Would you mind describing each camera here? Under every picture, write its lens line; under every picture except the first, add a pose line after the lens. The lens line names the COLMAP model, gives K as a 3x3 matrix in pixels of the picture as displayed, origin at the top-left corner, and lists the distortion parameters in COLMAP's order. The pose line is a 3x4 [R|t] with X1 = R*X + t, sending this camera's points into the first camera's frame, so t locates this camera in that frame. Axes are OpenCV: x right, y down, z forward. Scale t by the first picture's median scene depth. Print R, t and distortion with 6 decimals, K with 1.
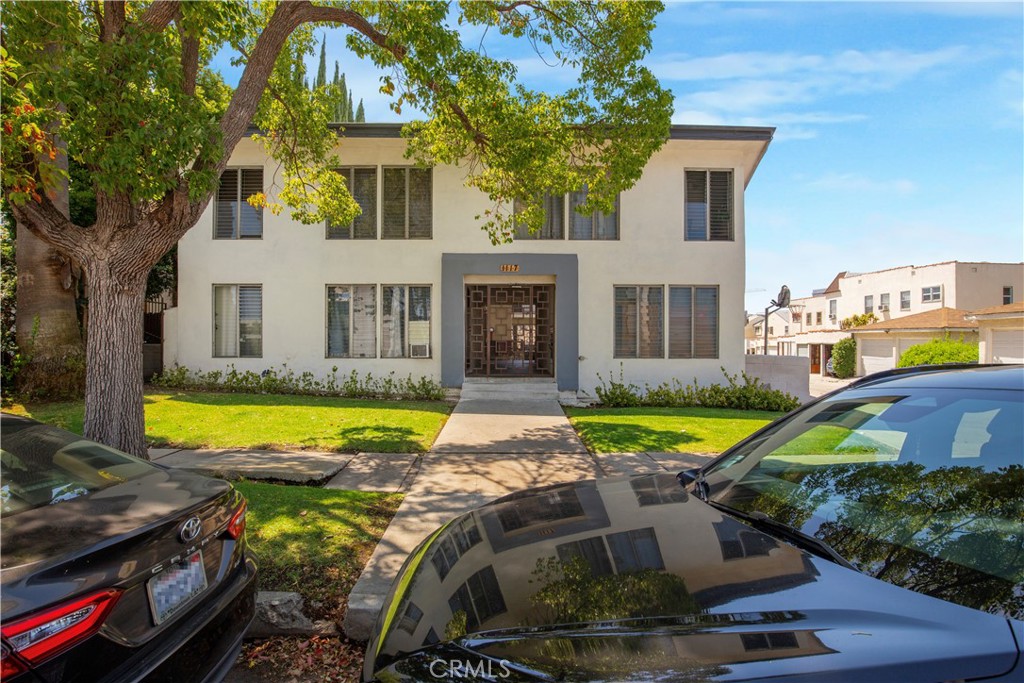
lens RADIAL K [[470.7, 0, 512.0], [0, 470.7, 341.5], [0, 0, 1]] dist [-0.033288, -0.000169]
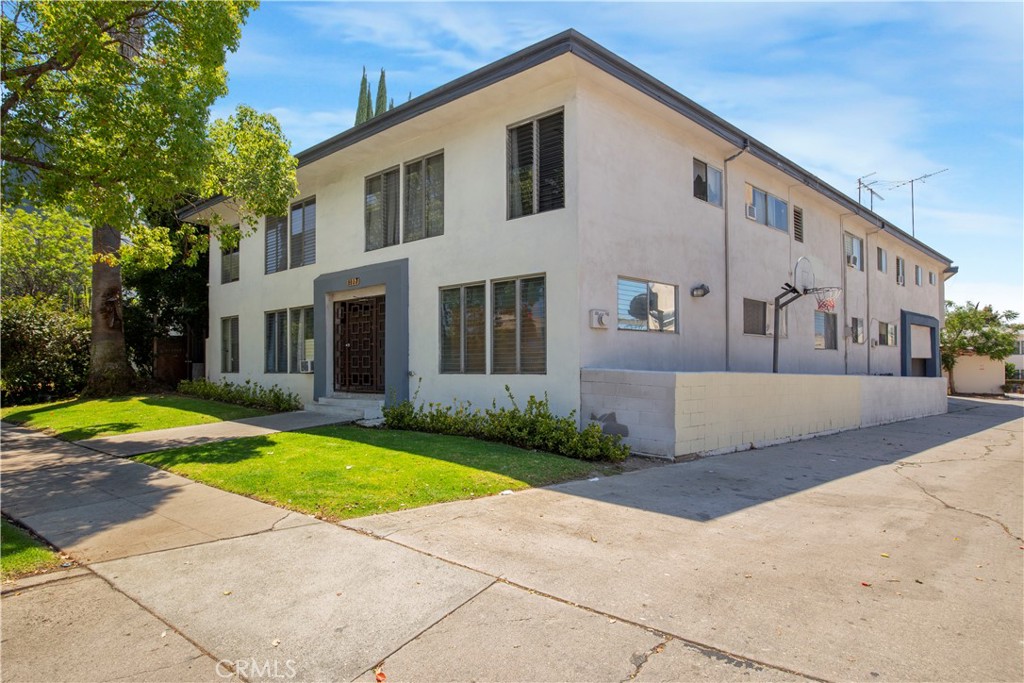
lens RADIAL K [[472.9, 0, 525.5], [0, 472.9, 359.3], [0, 0, 1]] dist [-0.031071, 0.001301]
pose [[0.820957, -0.015628, -0.570776, 0.834556], [0.008552, 0.999850, -0.015077, 0.023817], [0.570926, 0.007497, 0.820967, 0.387140]]
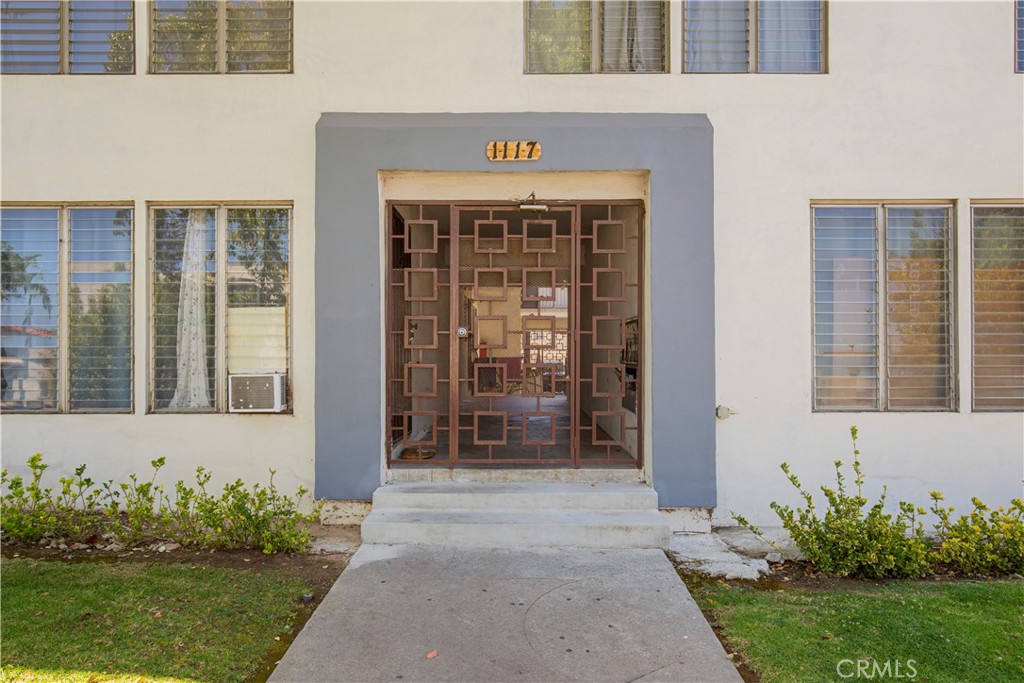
lens RADIAL K [[662.9, 0, 512.0], [0, 662.9, 341.5], [0, 0, 1]] dist [0.003872, -0.000755]
pose [[0.999888, -0.003239, -0.014608, 0.000522], [0.002947, 0.999796, -0.020000, -0.007407], [0.014670, 0.019955, 0.999693, 0.506498]]
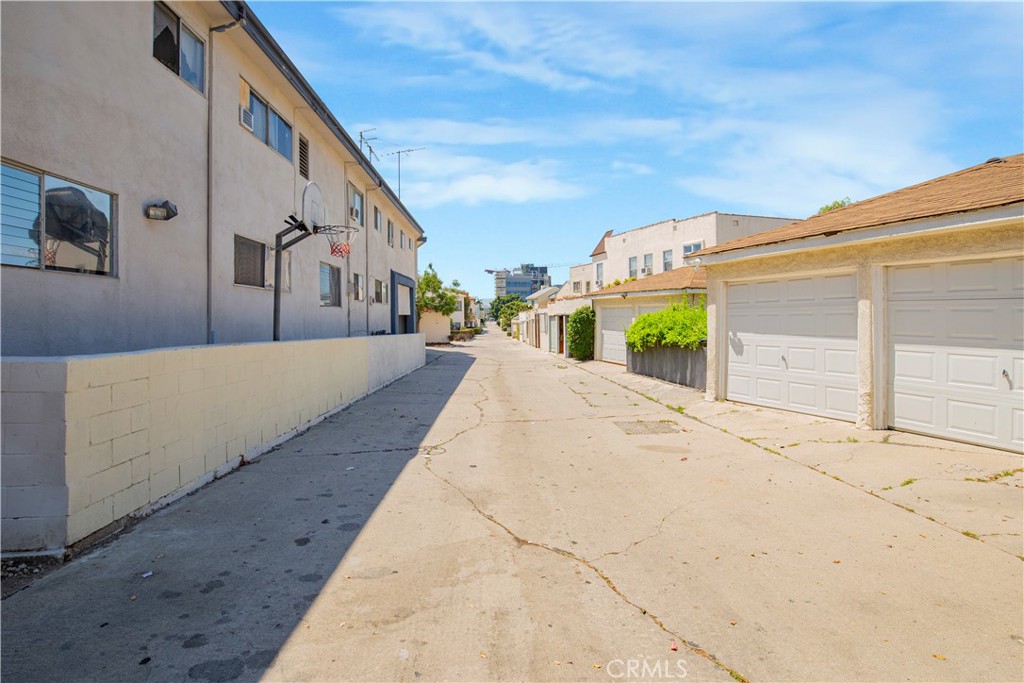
lens RADIAL K [[490.7, 0, 467.9], [0, 490.7, 319.1], [0, 0, 1]] dist [-0.036447, -0.000228]
pose [[0.967527, -0.016205, 0.252249, 0.801838], [0.015085, 0.999866, 0.006373, 0.012207], [-0.252318, -0.002361, 0.967641, 0.670711]]
